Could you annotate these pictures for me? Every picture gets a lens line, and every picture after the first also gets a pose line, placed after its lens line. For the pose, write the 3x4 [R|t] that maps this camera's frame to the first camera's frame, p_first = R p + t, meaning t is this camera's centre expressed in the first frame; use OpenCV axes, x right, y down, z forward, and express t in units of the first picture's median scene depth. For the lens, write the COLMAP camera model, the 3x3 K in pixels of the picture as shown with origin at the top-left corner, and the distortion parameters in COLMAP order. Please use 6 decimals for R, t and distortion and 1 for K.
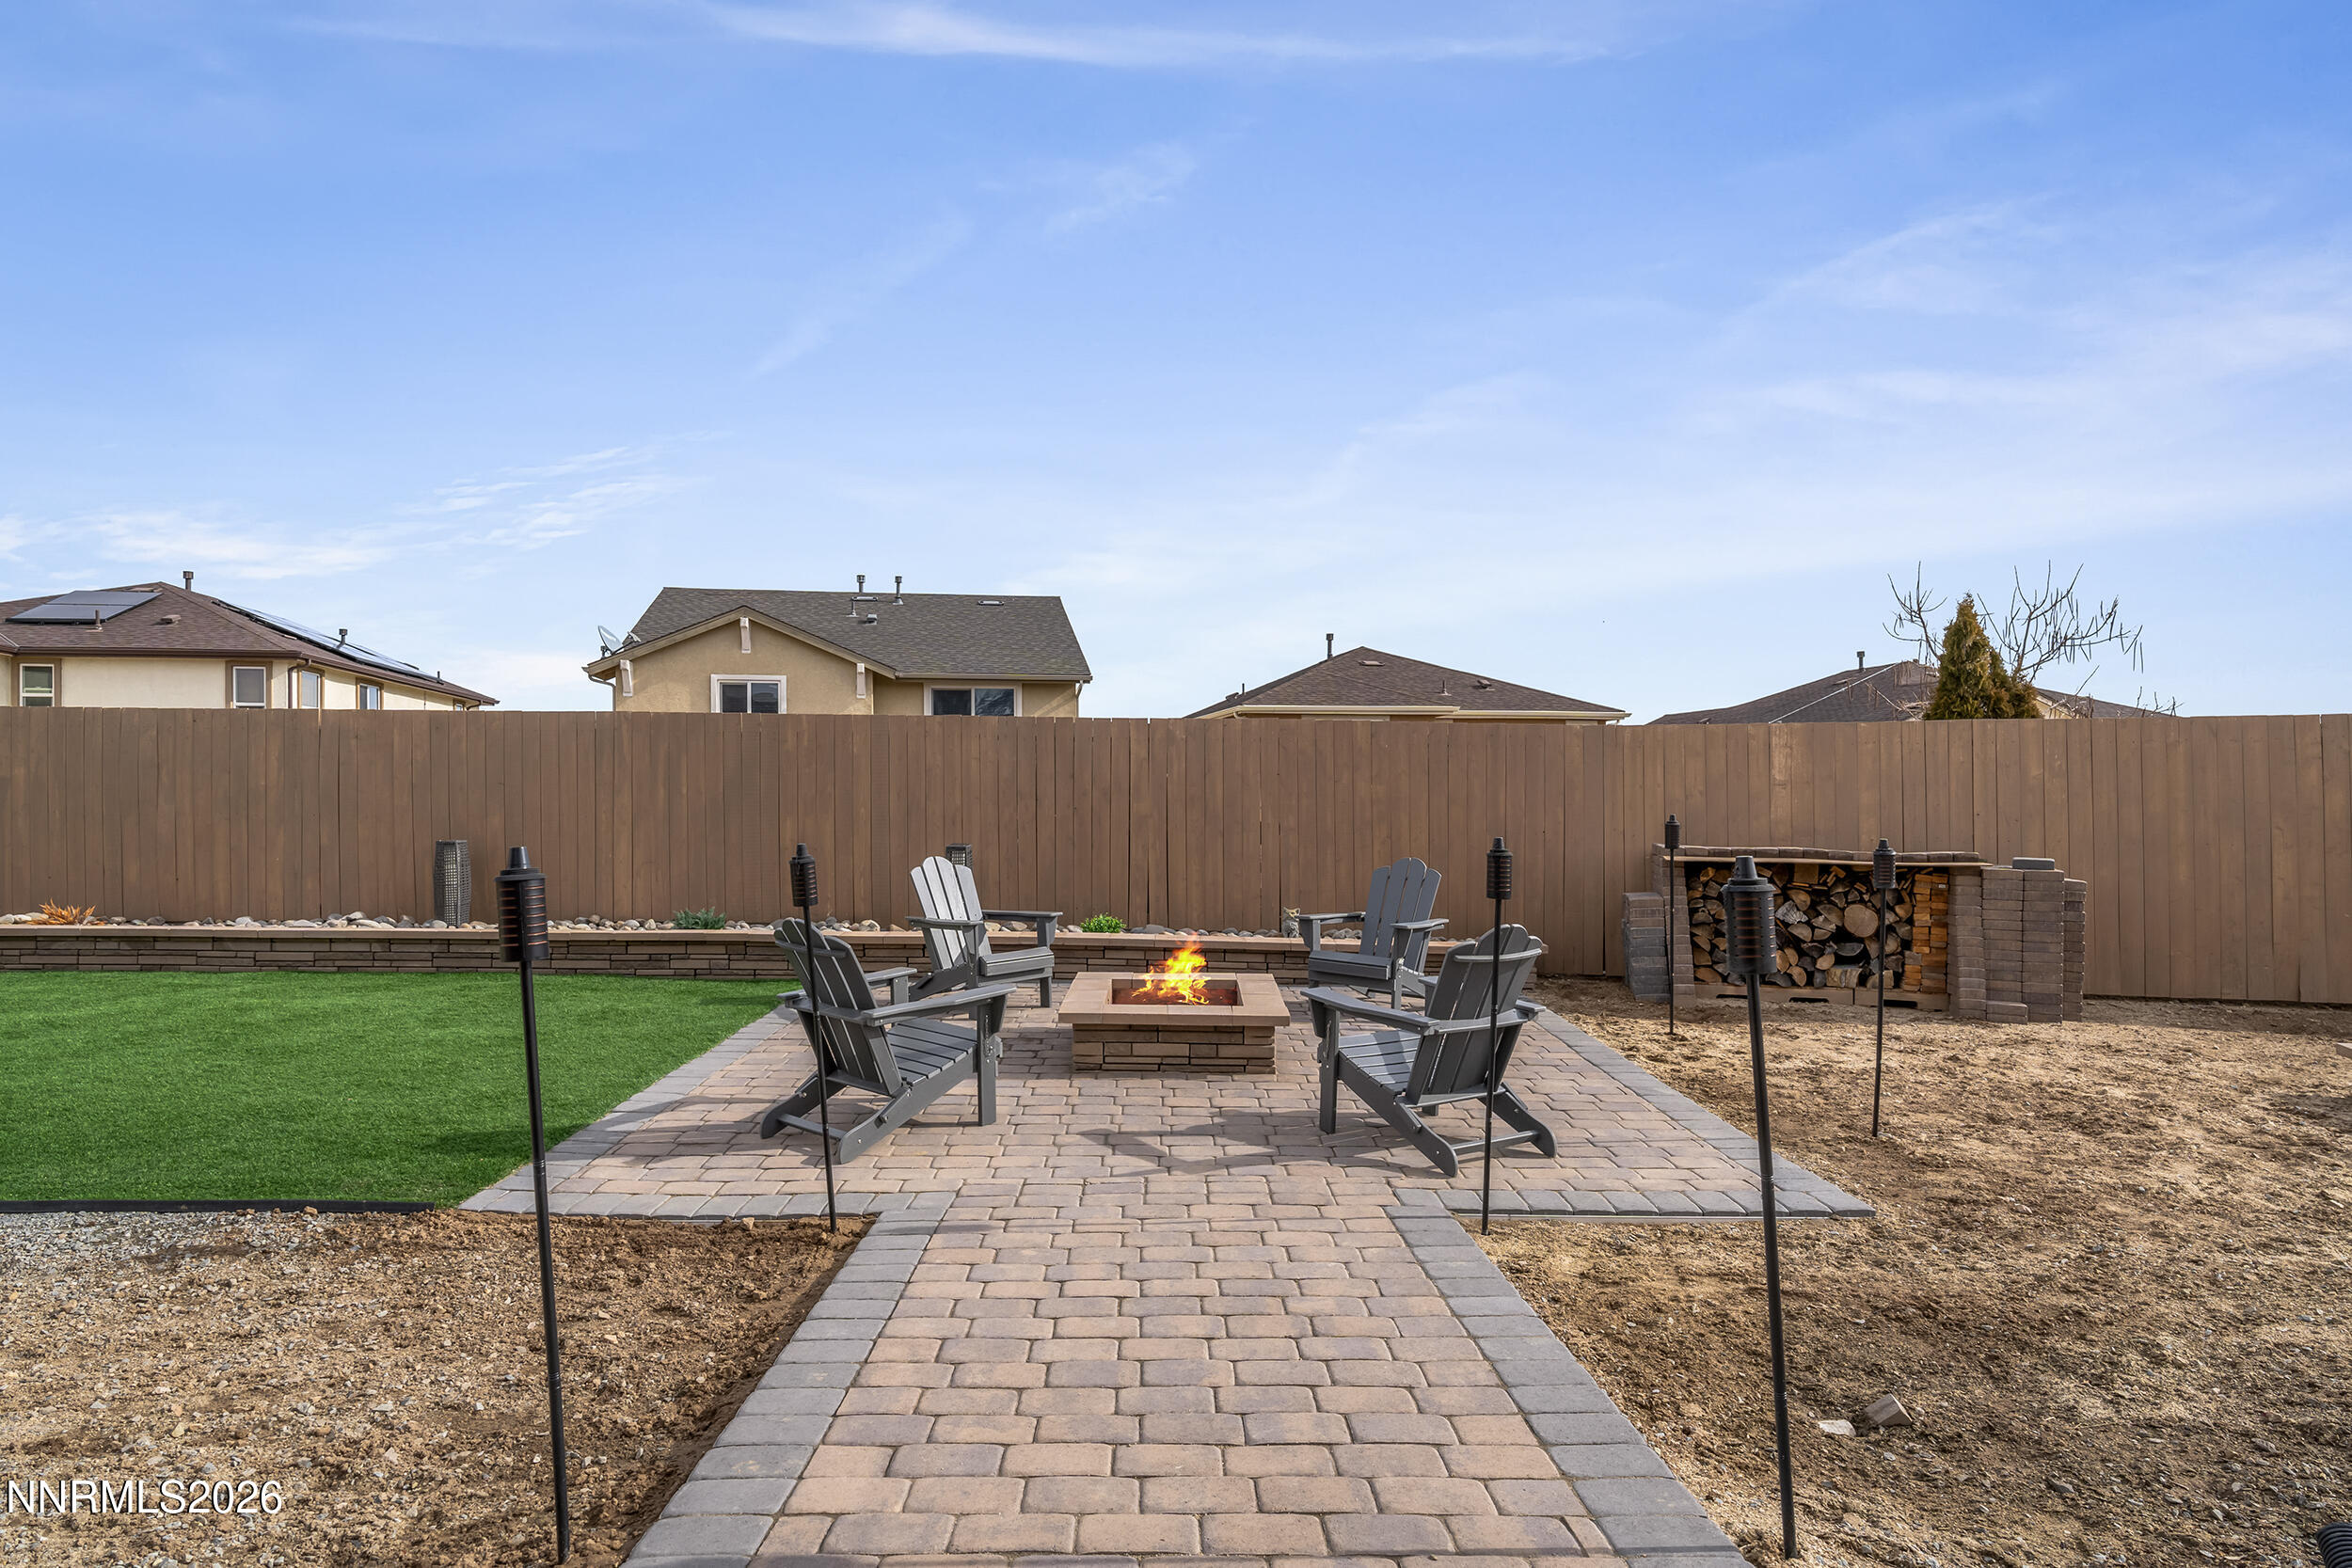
lens RADIAL K [[1279.9, 0, 1167.3], [0, 1279.9, 805.8], [0, 0, 1]] dist [-0.004028, 0.001194]
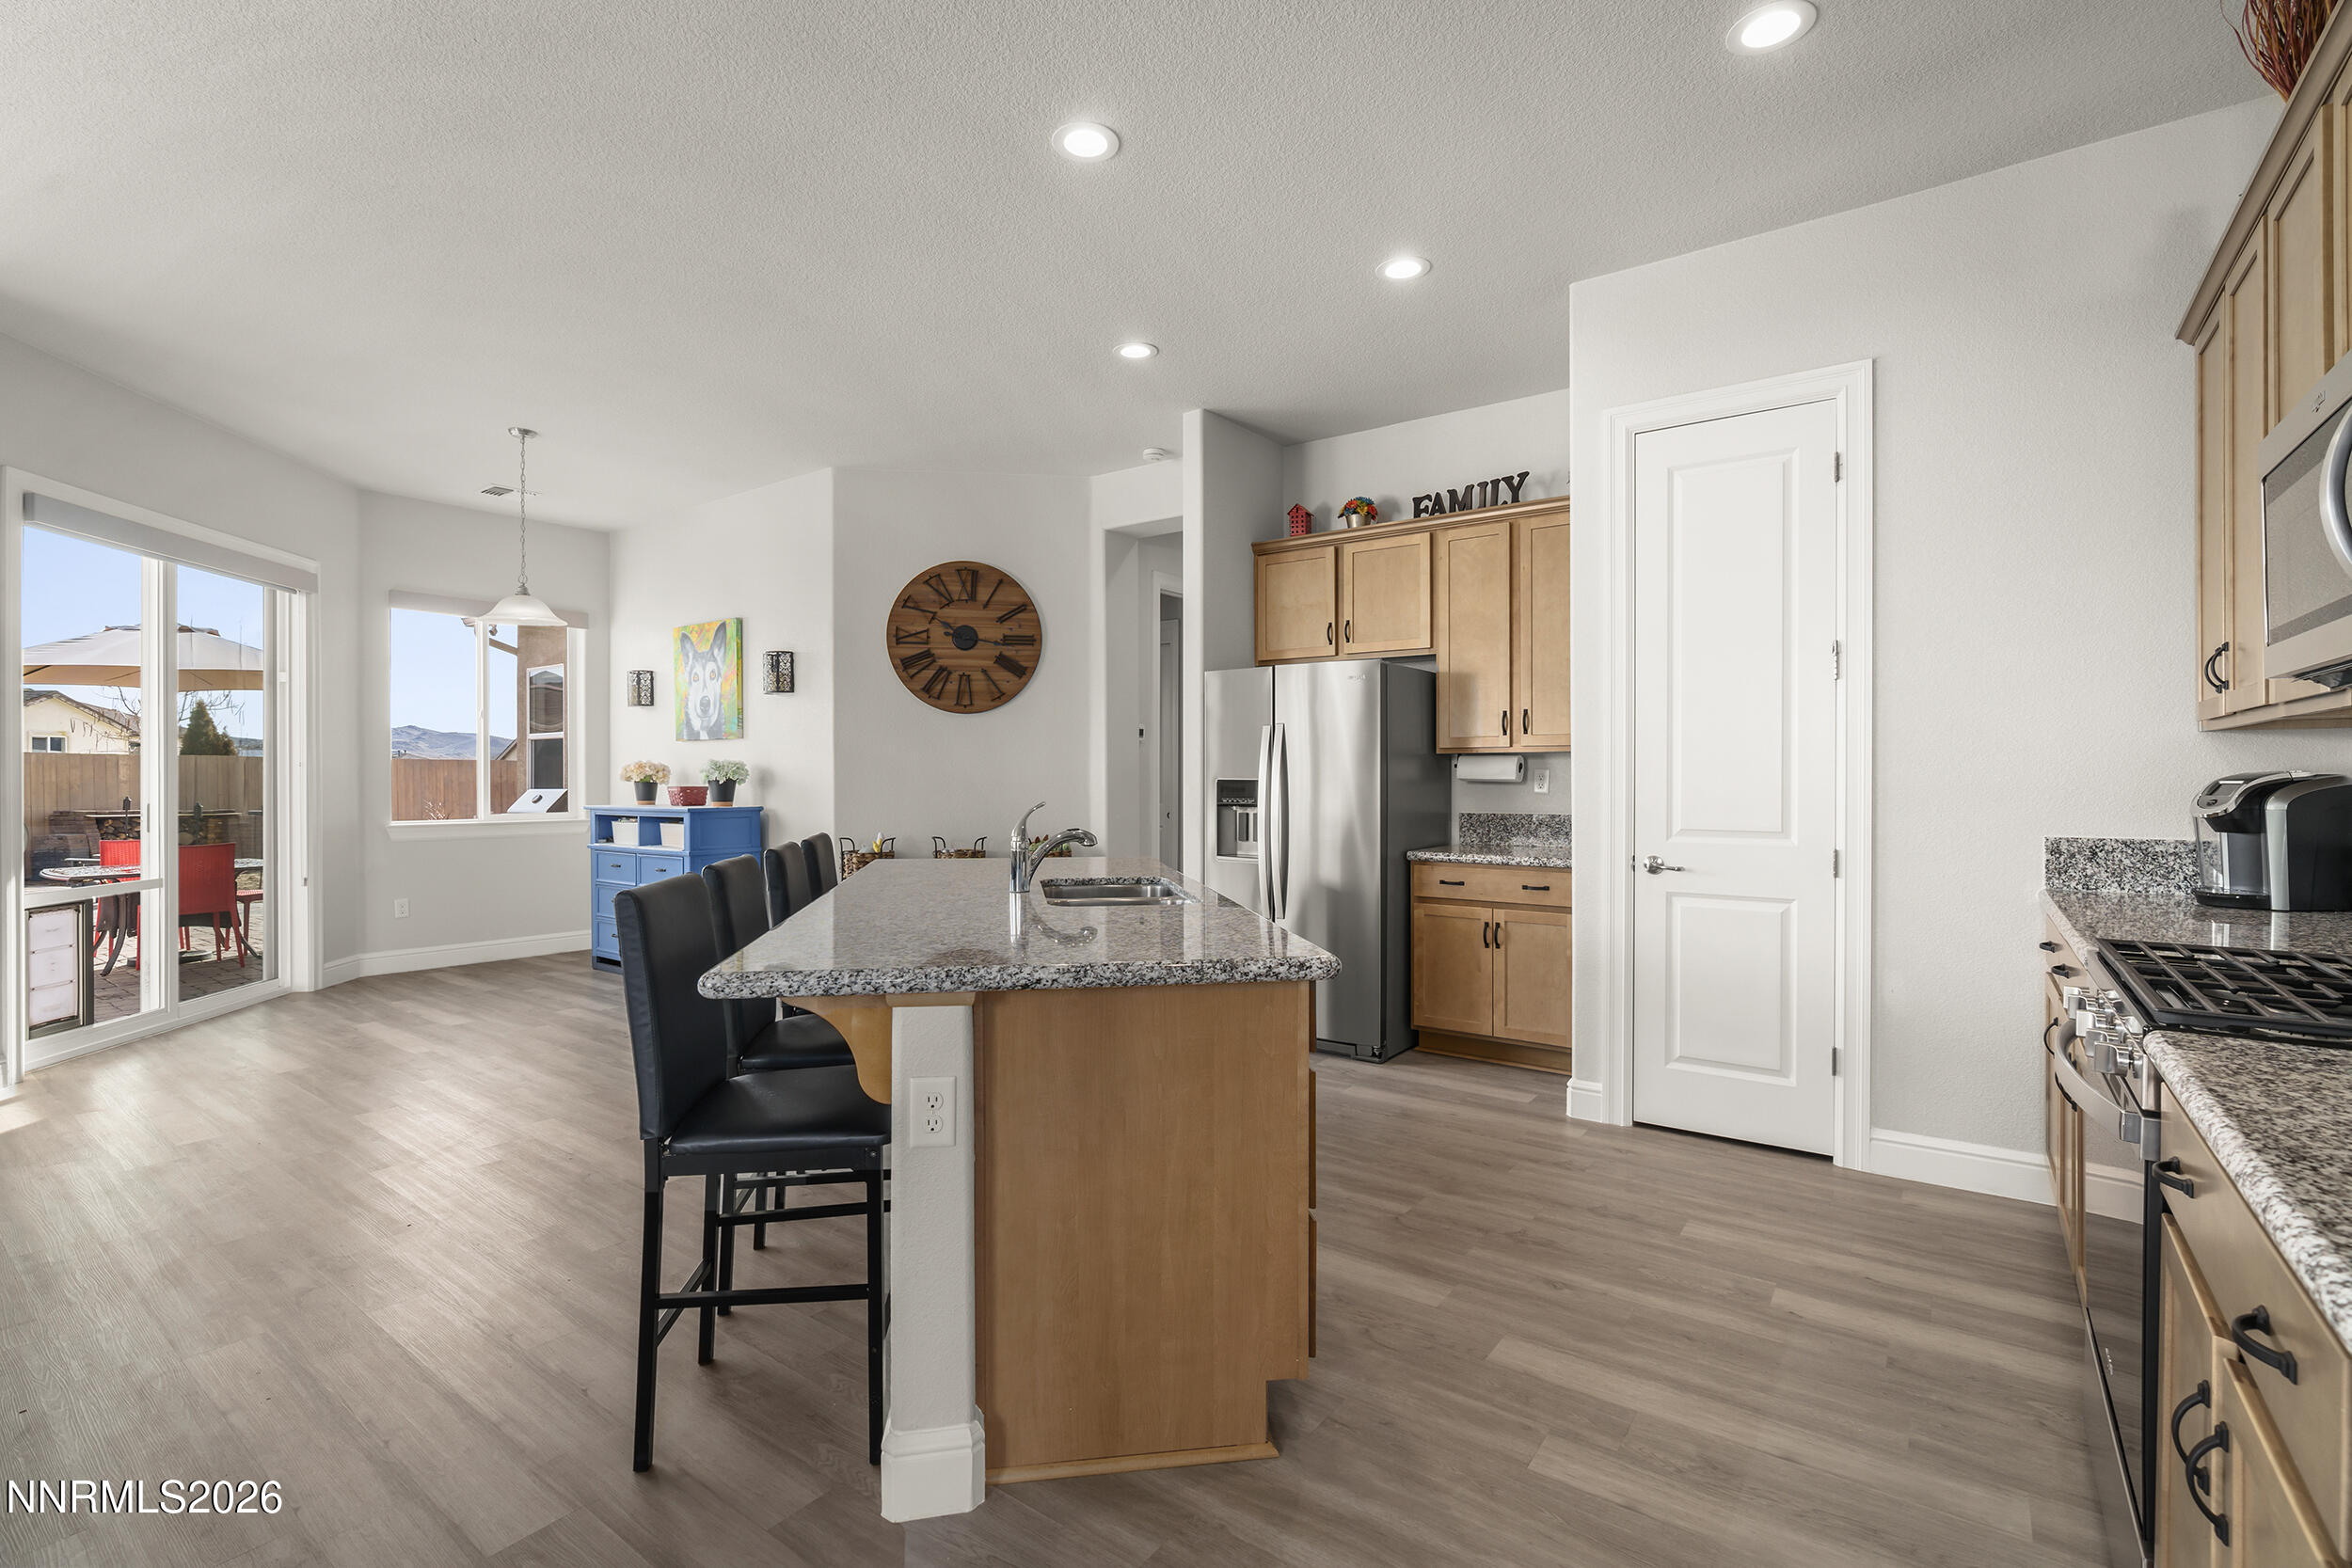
lens RADIAL K [[1057.3, 0, 1166.6], [0, 1057.3, 779.6], [0, 0, 1]] dist [-0.003243, 0.000600]
pose [[0.105508, 0.002778, 0.994415, -1.059238], [0.003511, 0.999989, -0.003166, -0.008816], [-0.994412, 0.003825, 0.105497, -0.906182]]
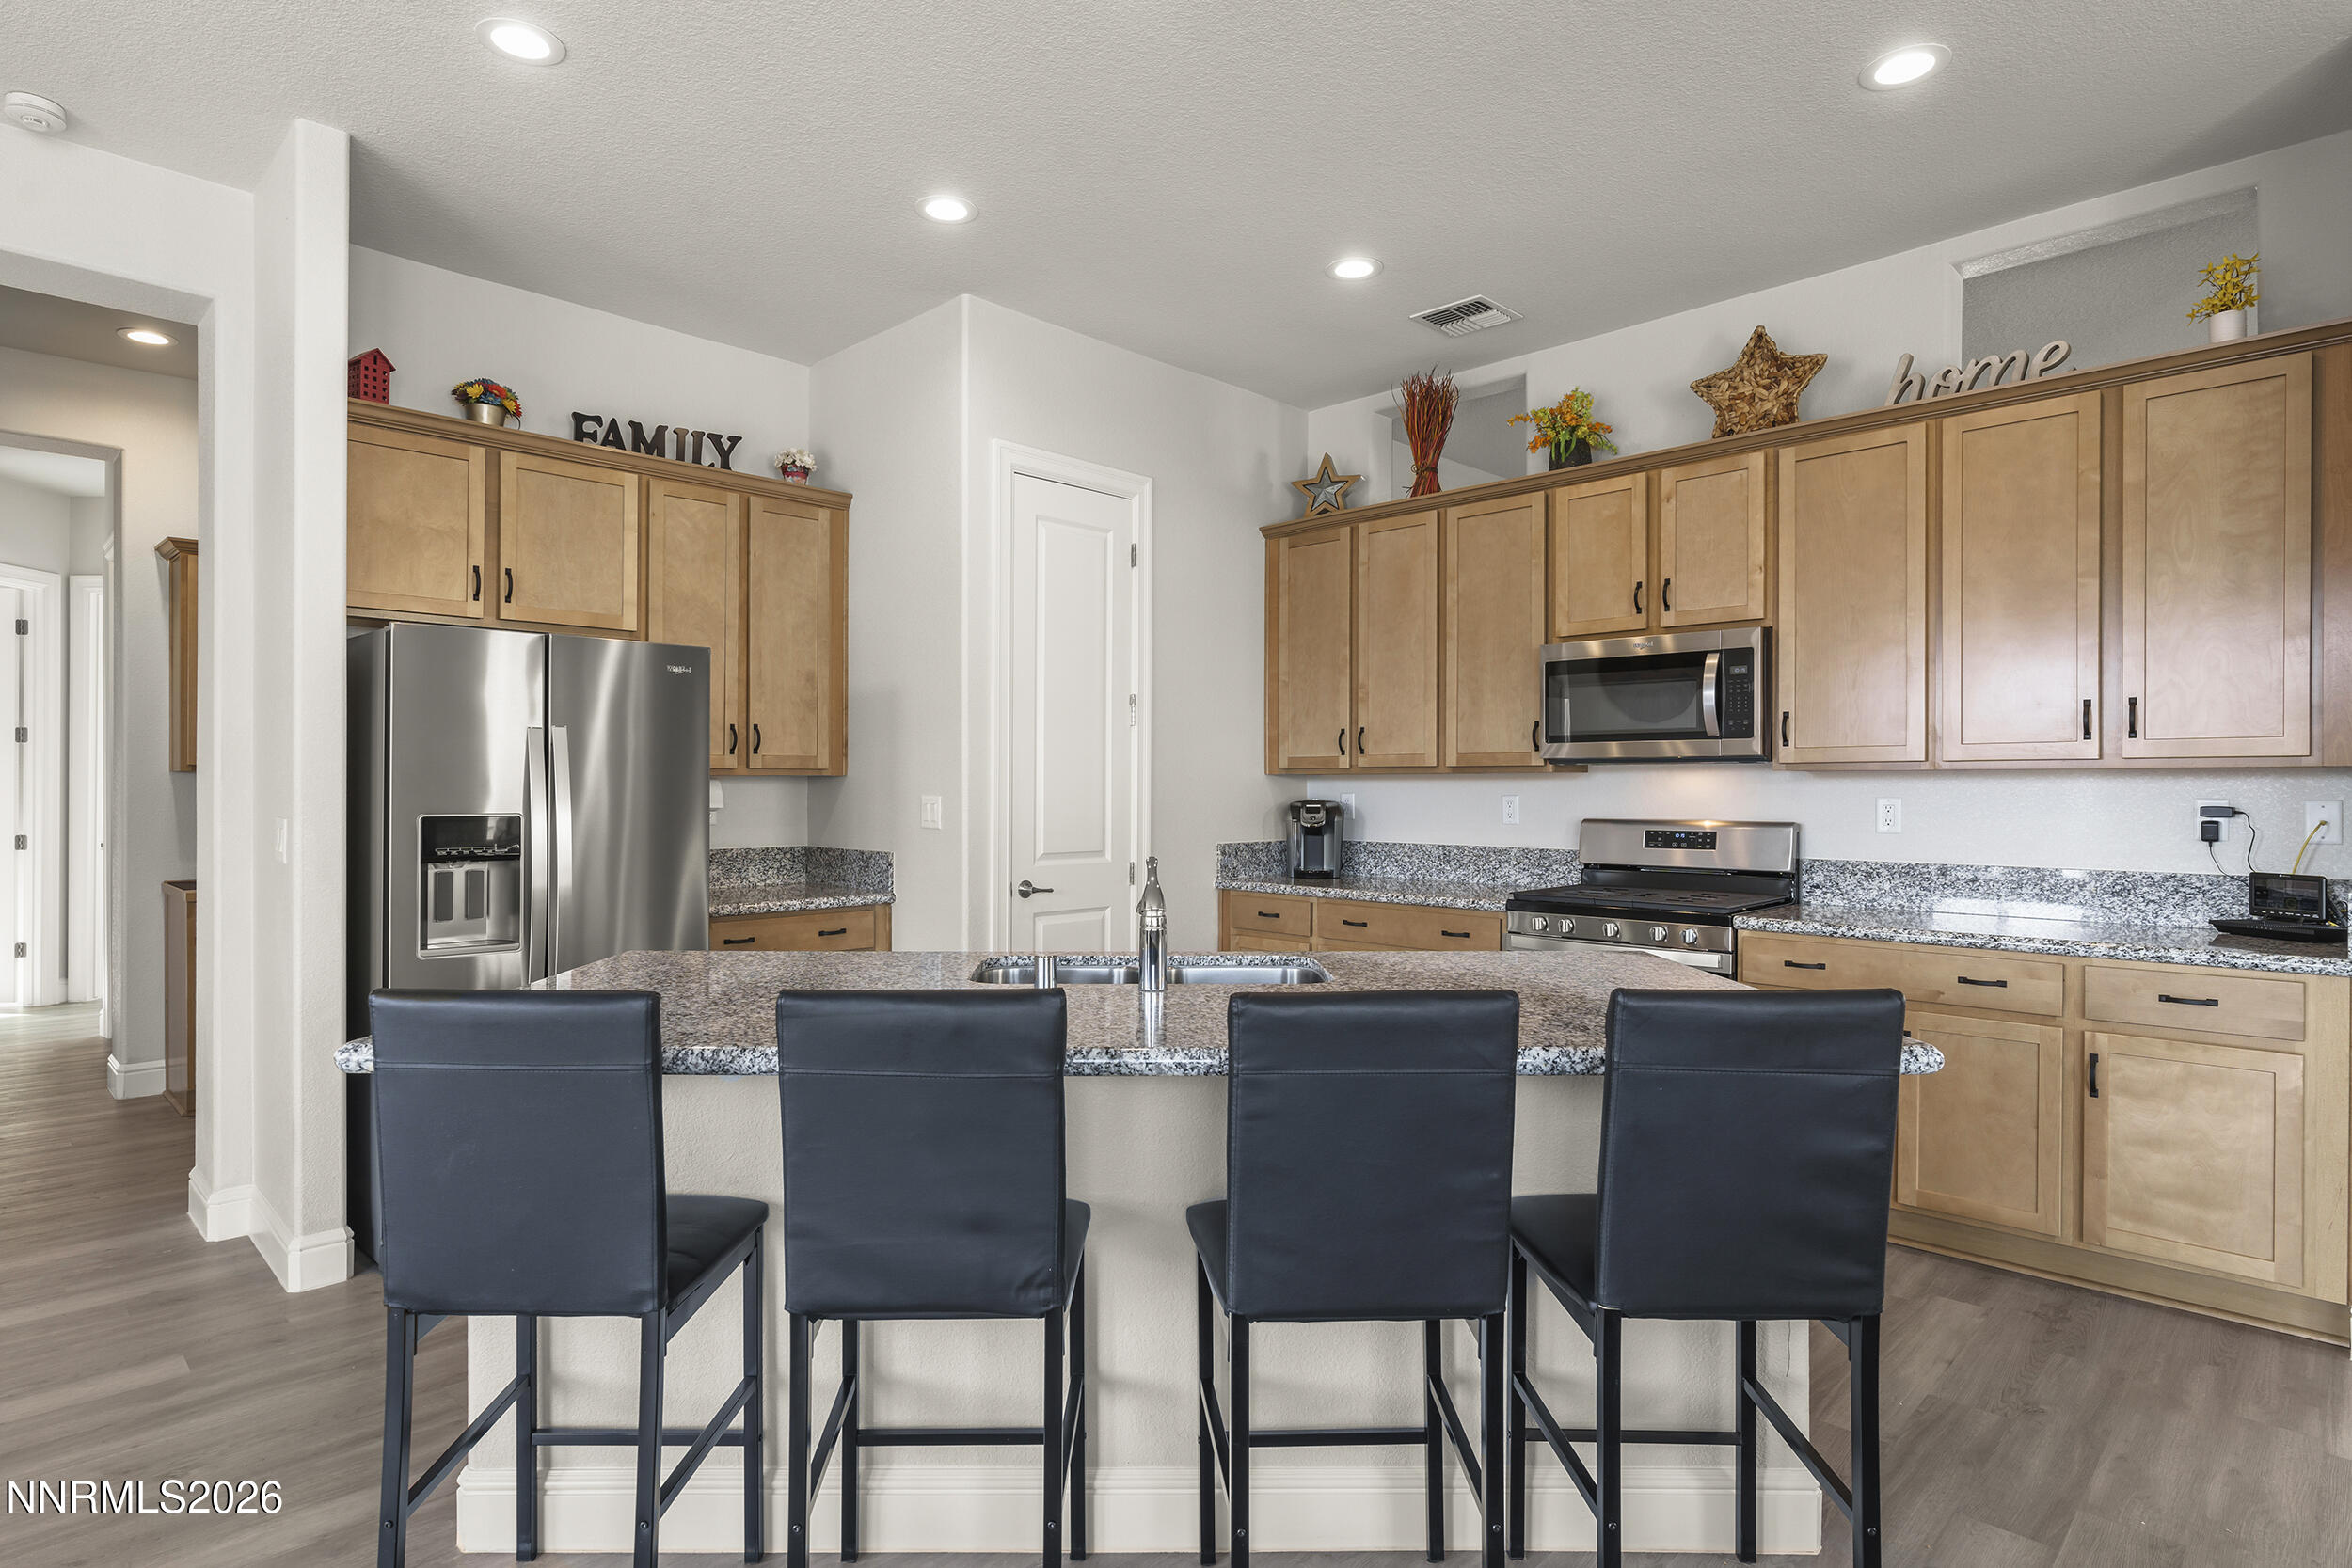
lens RADIAL K [[1254.9, 0, 1162.0], [0, 1254.9, 777.9], [0, 0, 1]] dist [-0.002514, 0.000074]
pose [[-0.967720, 0.004655, 0.251983, -0.826790], [0.004616, 0.999989, -0.000747, -0.020567], [-0.251984, 0.000440, -0.967731, -0.586340]]
